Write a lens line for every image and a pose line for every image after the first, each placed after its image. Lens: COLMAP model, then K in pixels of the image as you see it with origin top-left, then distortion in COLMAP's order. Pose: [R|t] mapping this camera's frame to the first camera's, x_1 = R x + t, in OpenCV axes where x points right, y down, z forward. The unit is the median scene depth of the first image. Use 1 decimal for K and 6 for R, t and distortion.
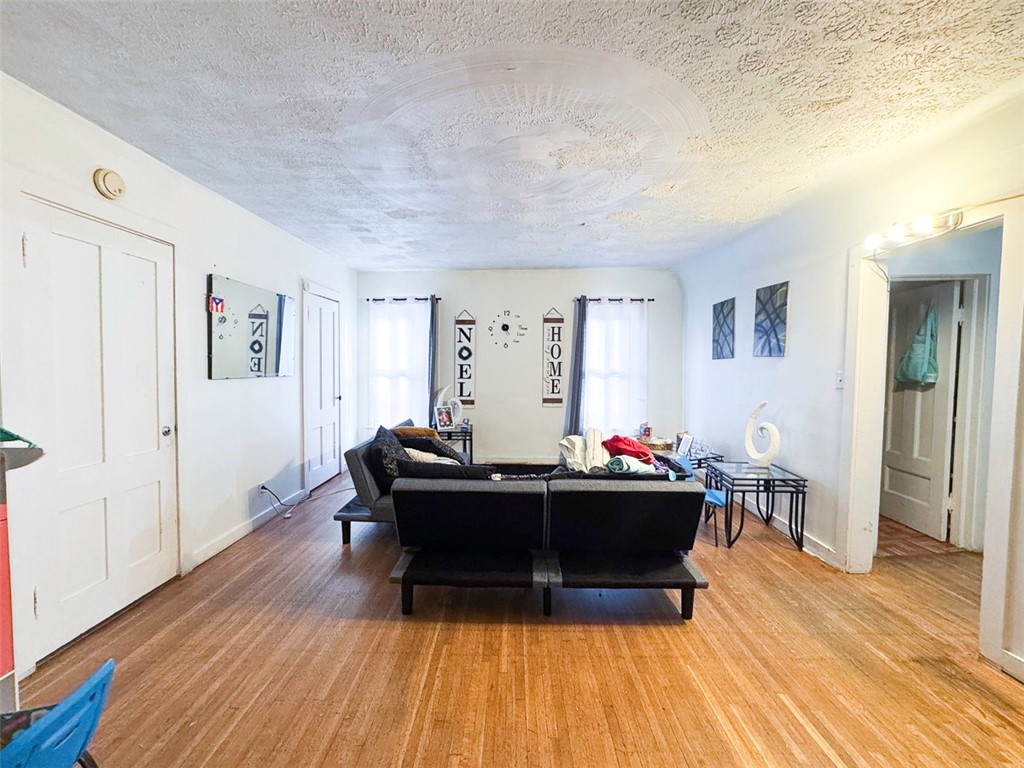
lens RADIAL K [[418.0, 0, 534.8], [0, 418.0, 383.9], [0, 0, 1]] dist [-0.004058, 0.000439]
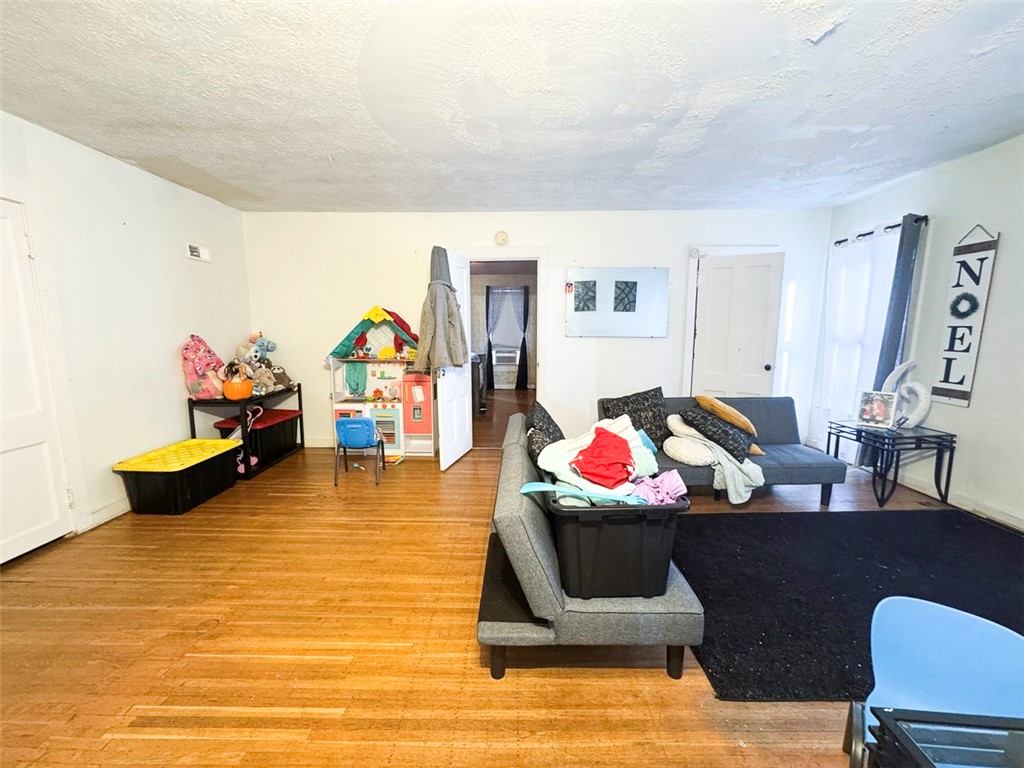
lens RADIAL K [[418.0, 0, 511.0], [0, 418.0, 389.6], [0, 0, 1]] dist [-0.004058, 0.000439]
pose [[-0.038190, 0.140619, -0.989327, 0.419461], [-0.040223, 0.989030, 0.142129, -0.017822], [0.998461, 0.045222, -0.032115, 0.420171]]
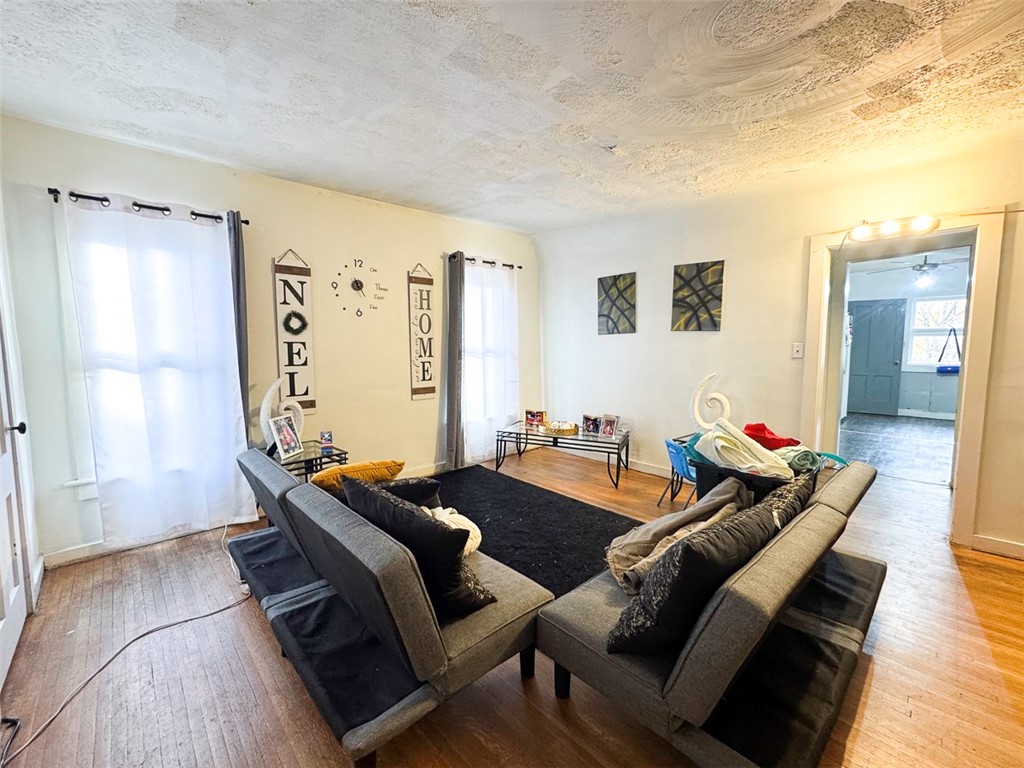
lens RADIAL K [[418.0, 0, 515.1], [0, 418.0, 382.7], [0, 0, 1]] dist [-0.004058, 0.000439]
pose [[0.744335, -0.071208, 0.663999, -0.334355], [0.041749, 0.997316, 0.060152, -0.011702], [-0.666500, -0.017052, 0.745310, 0.346883]]
